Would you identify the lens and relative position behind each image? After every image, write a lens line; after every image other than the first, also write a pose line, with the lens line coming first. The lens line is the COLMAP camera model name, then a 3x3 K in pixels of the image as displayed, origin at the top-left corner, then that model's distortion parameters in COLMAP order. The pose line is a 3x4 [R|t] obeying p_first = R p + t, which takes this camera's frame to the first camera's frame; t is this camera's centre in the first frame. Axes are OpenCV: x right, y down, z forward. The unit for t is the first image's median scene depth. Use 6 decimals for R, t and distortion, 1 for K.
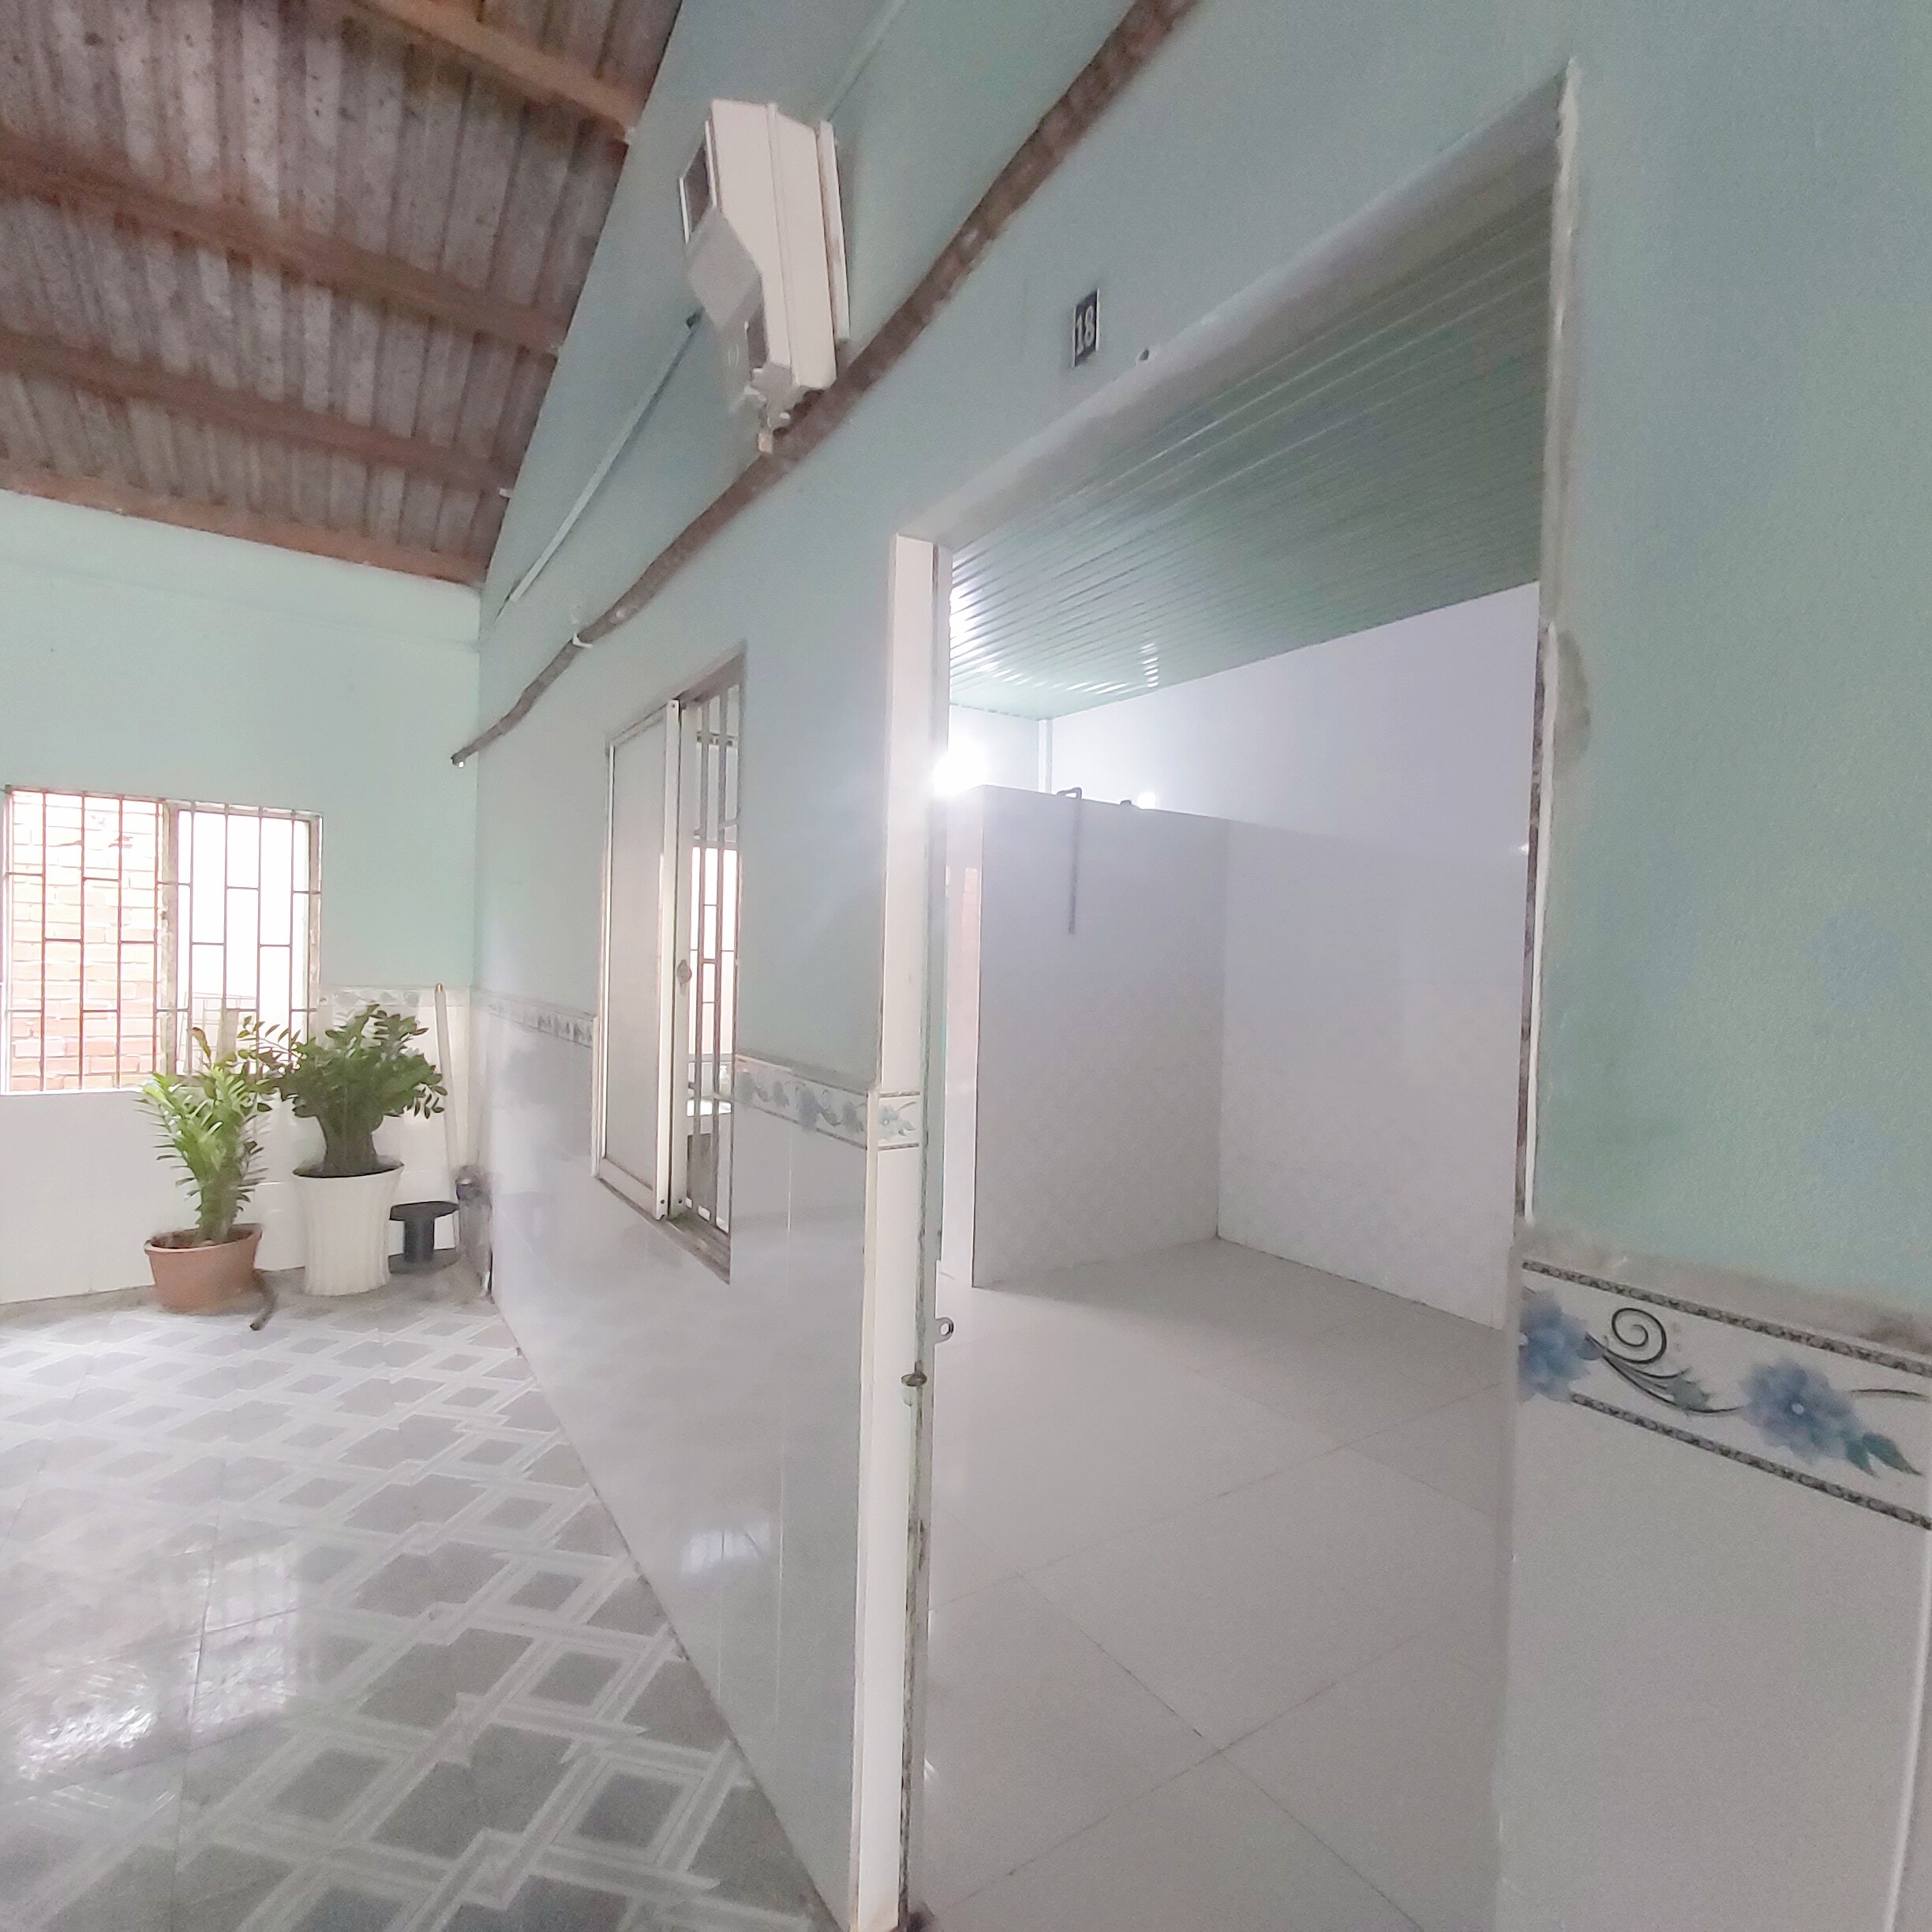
lens RADIAL K [[1028.2, 0, 969.5], [0, 1028.2, 982.0], [0, 0, 1]] dist [0.017333, -0.014786]
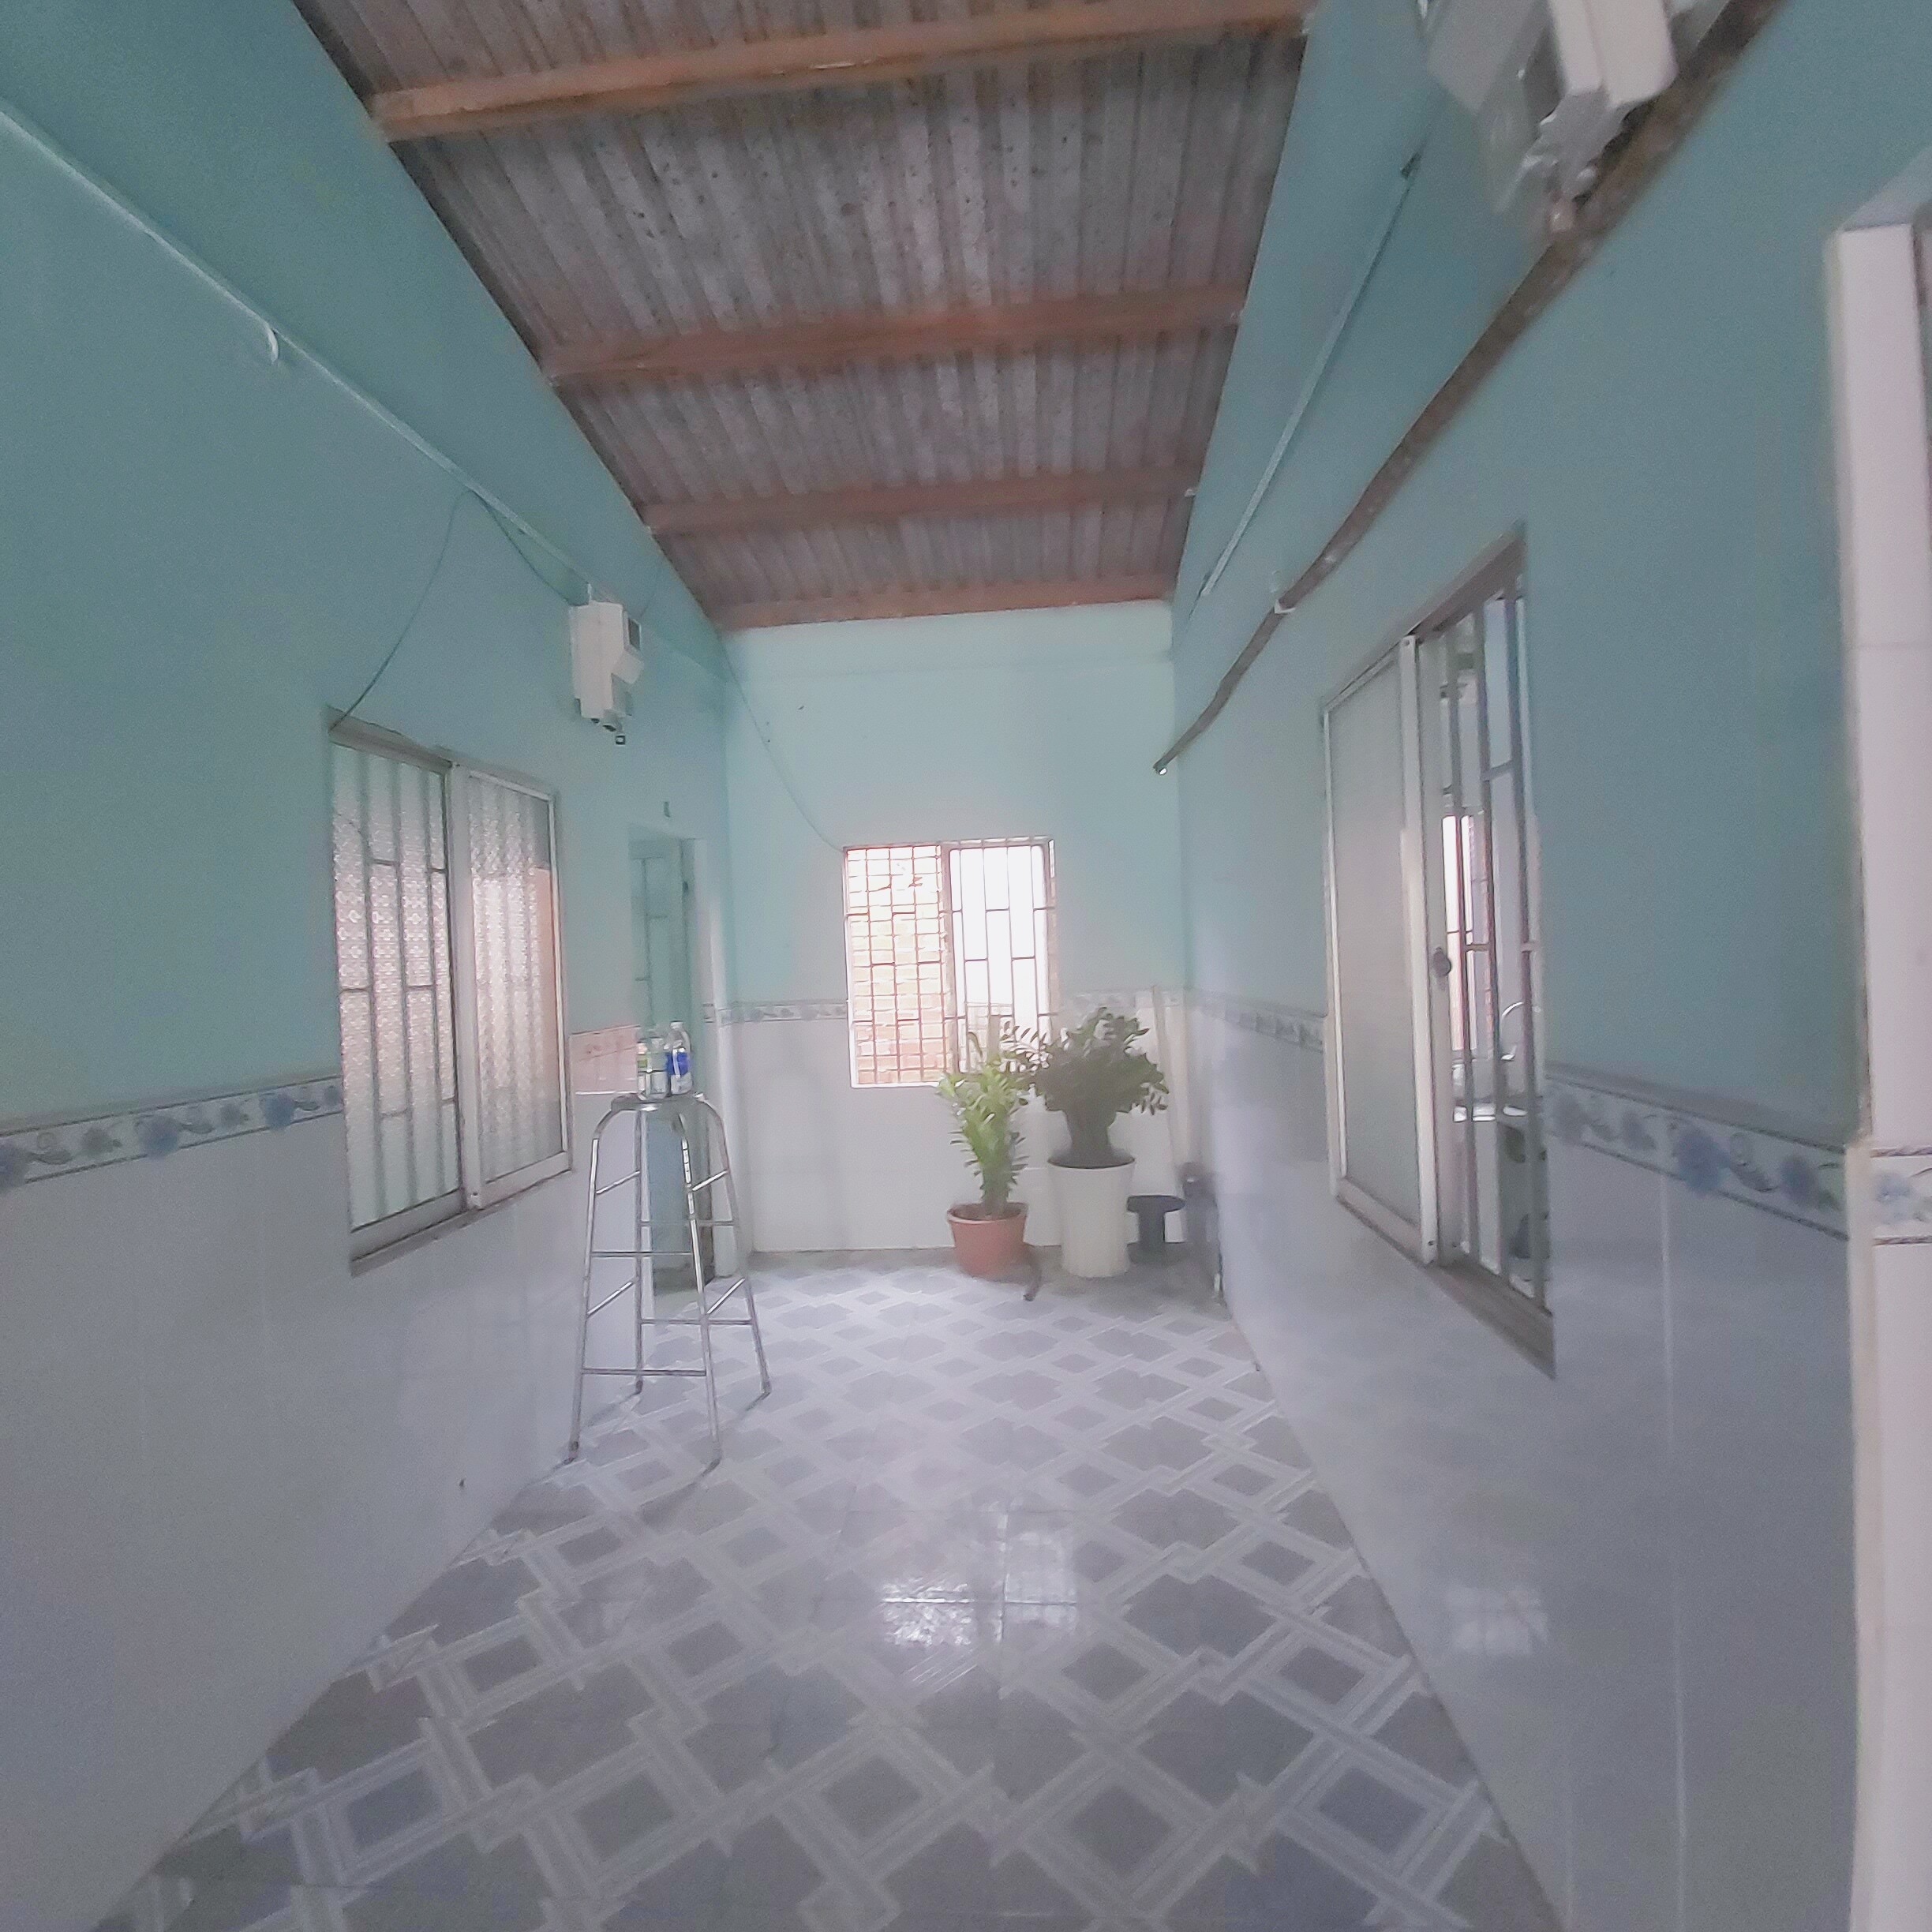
lens RADIAL K [[1028.2, 0, 979.1], [0, 1028.2, 962.1], [0, 0, 1]] dist [0.017333, -0.014786]
pose [[0.804254, -0.057776, -0.591471, -0.063339], [0.052493, 0.998279, -0.026136, -0.005931], [0.591963, -0.010028, 0.805903, 0.089151]]
